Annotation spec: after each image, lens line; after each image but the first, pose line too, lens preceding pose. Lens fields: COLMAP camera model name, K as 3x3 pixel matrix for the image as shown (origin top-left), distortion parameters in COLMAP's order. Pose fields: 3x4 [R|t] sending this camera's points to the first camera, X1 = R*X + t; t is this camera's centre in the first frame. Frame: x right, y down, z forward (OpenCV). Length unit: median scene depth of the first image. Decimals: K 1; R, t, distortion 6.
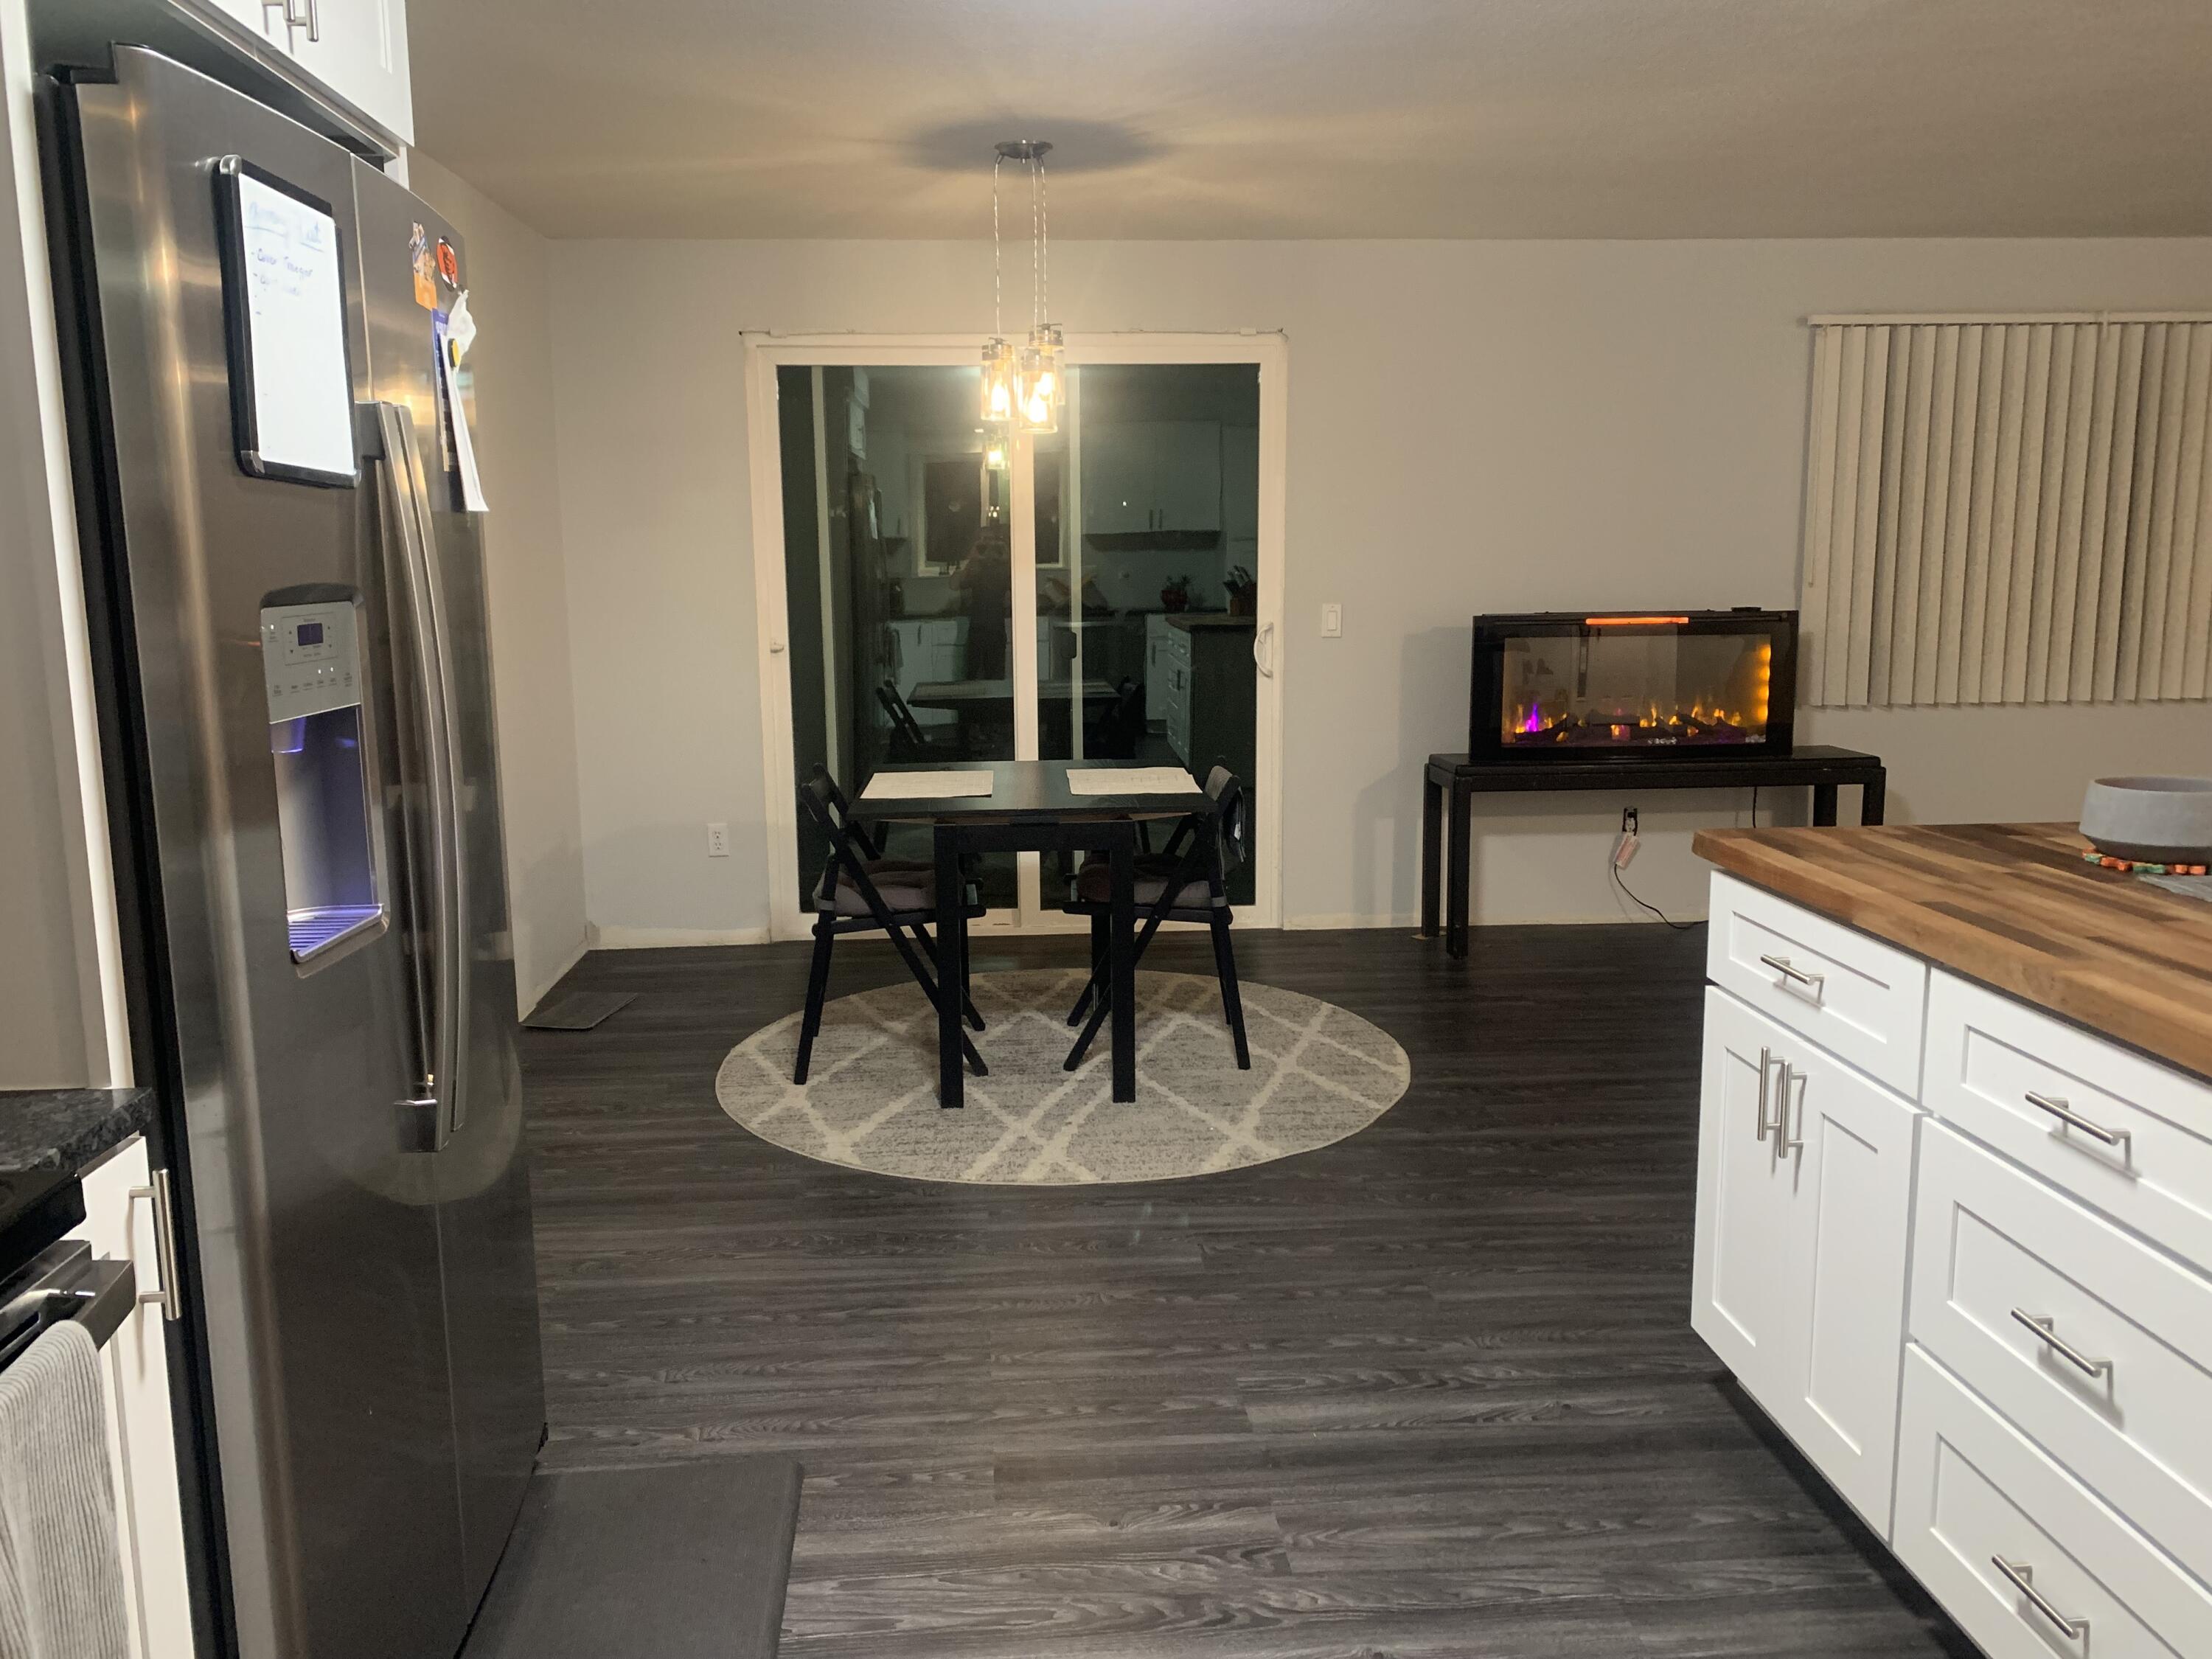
lens RADIAL K [[1695.6, 0, 1106.0], [0, 1695.6, 829.5], [0, 0, 1]] dist [0.001884, -0.002210]
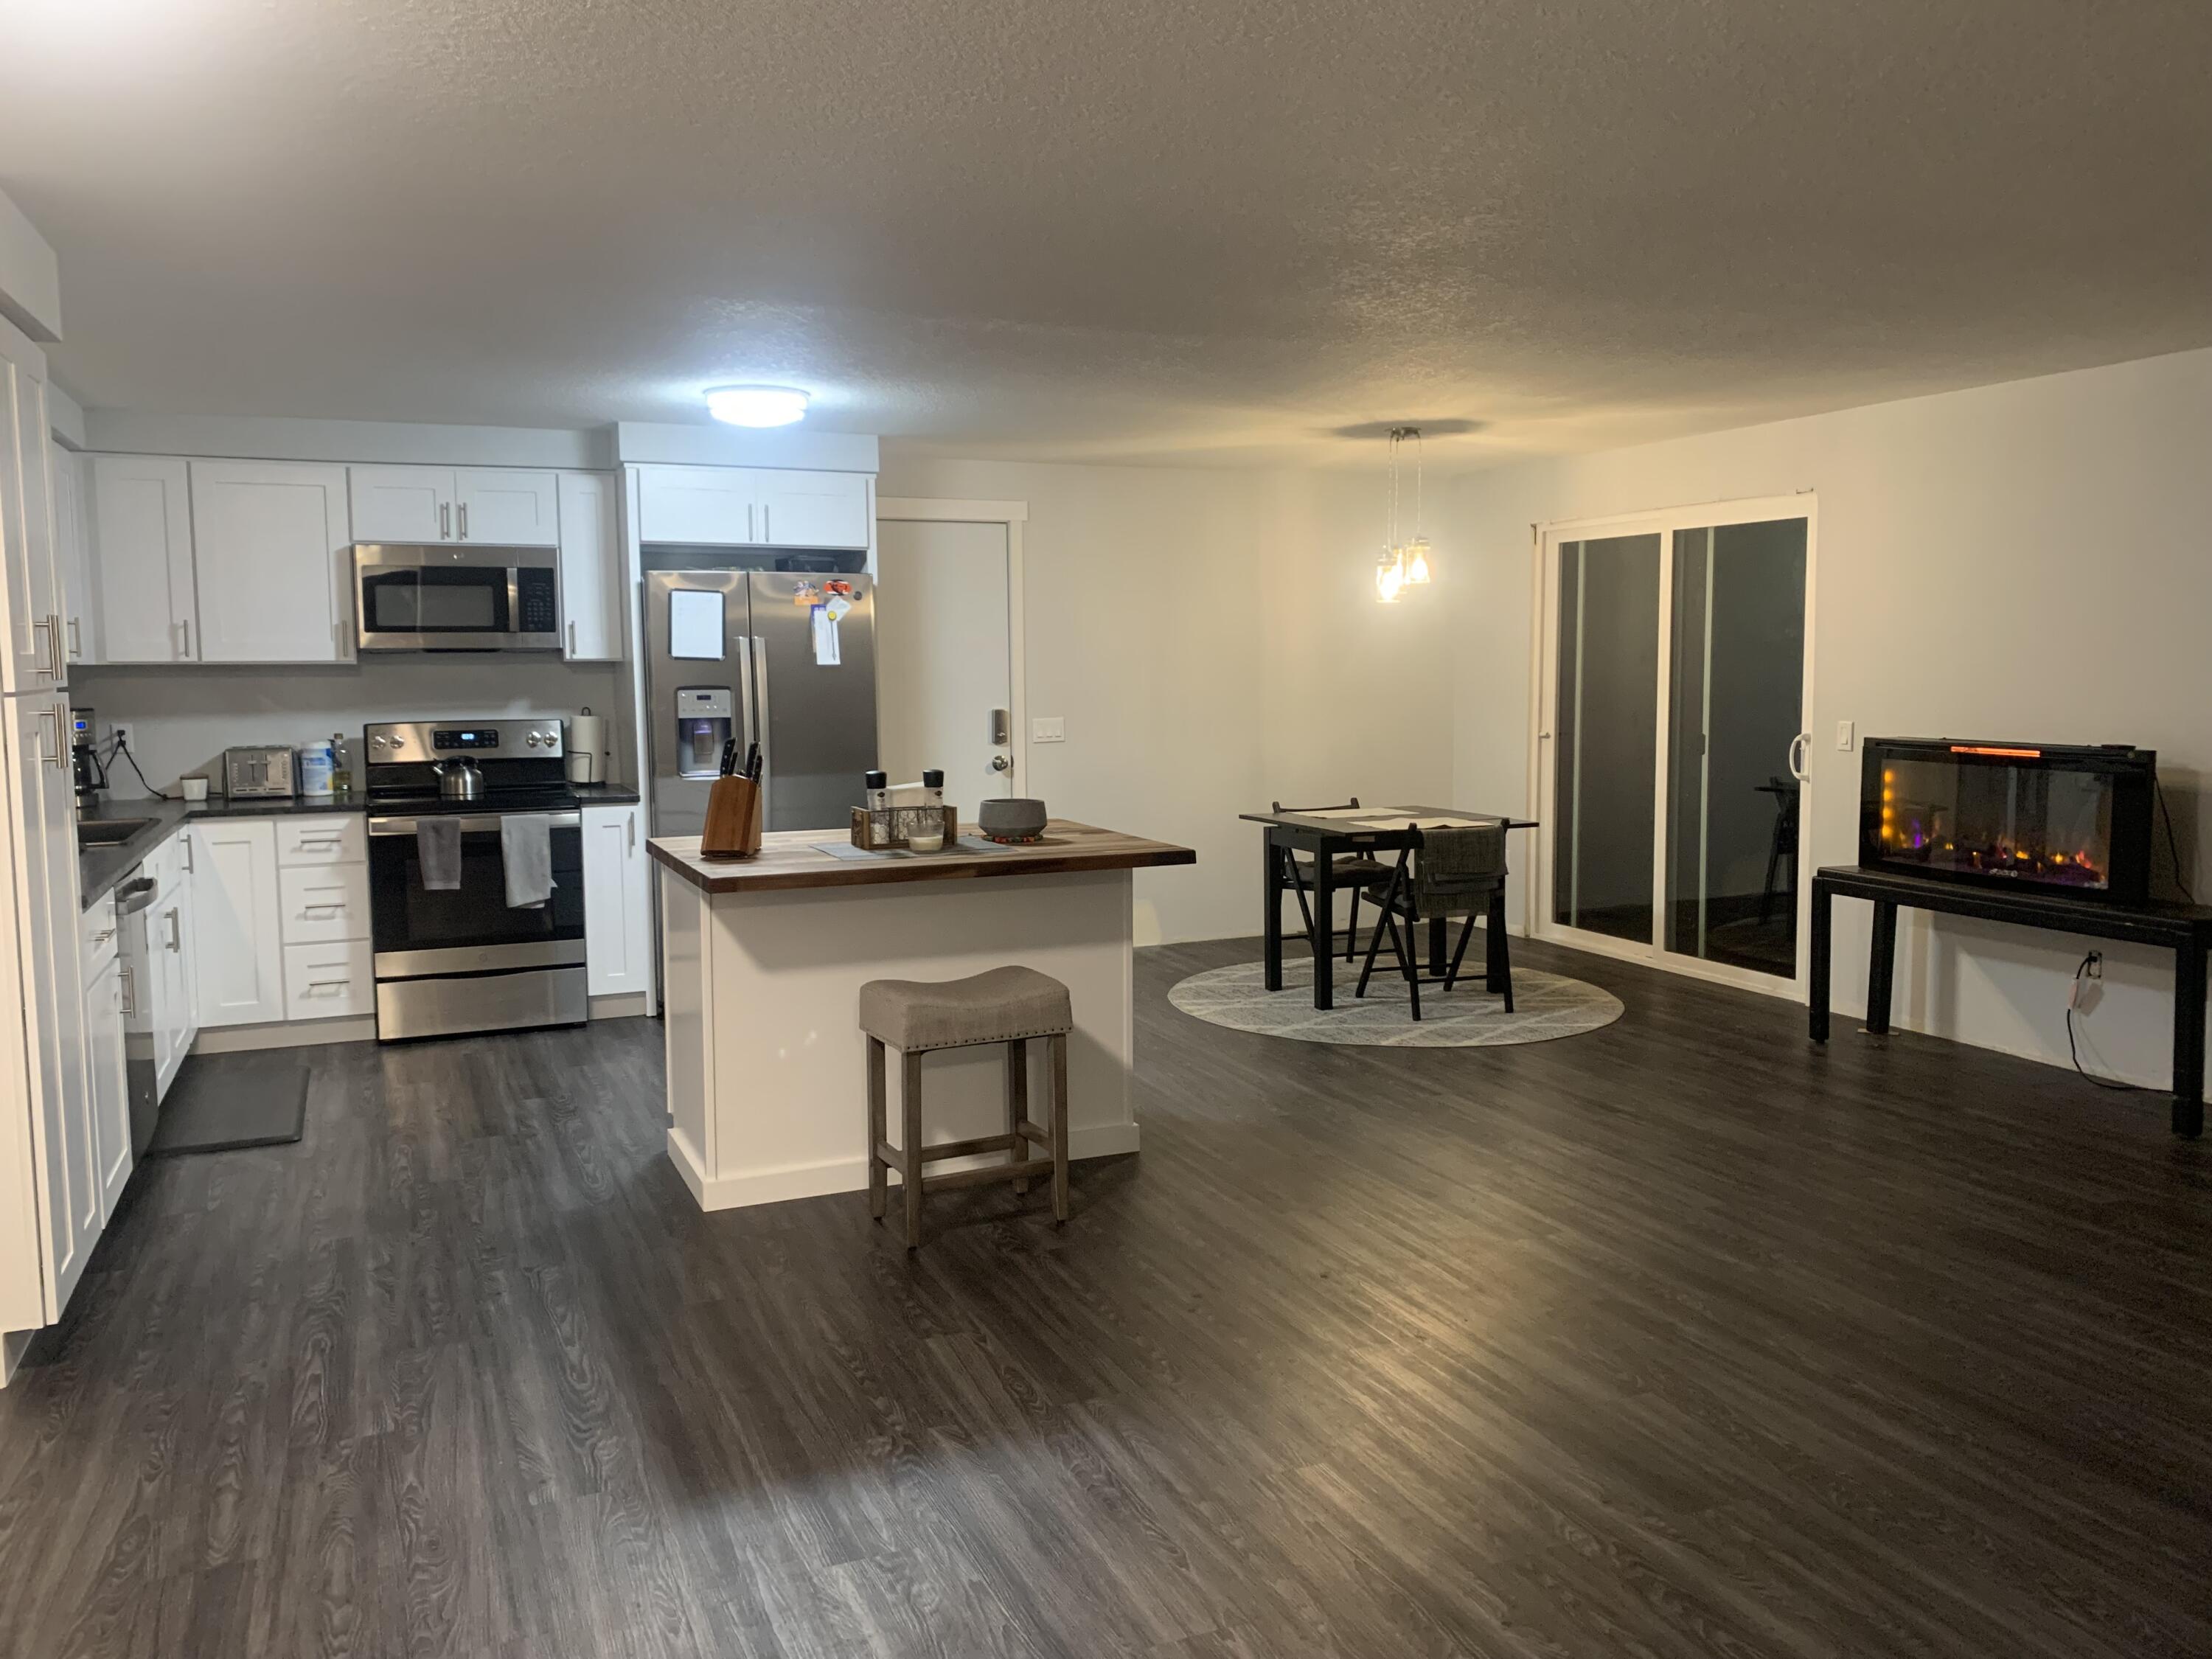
lens RADIAL K [[1695.6, 0, 1106.0], [0, 1695.6, 829.5], [0, 0, 1]] dist [0.001884, -0.002210]
pose [[0.347074, 0.102024, -0.932272, 1.047258], [-0.151762, 0.987073, 0.051522, -0.047847], [0.925477, 0.123602, 0.358071, 0.153104]]
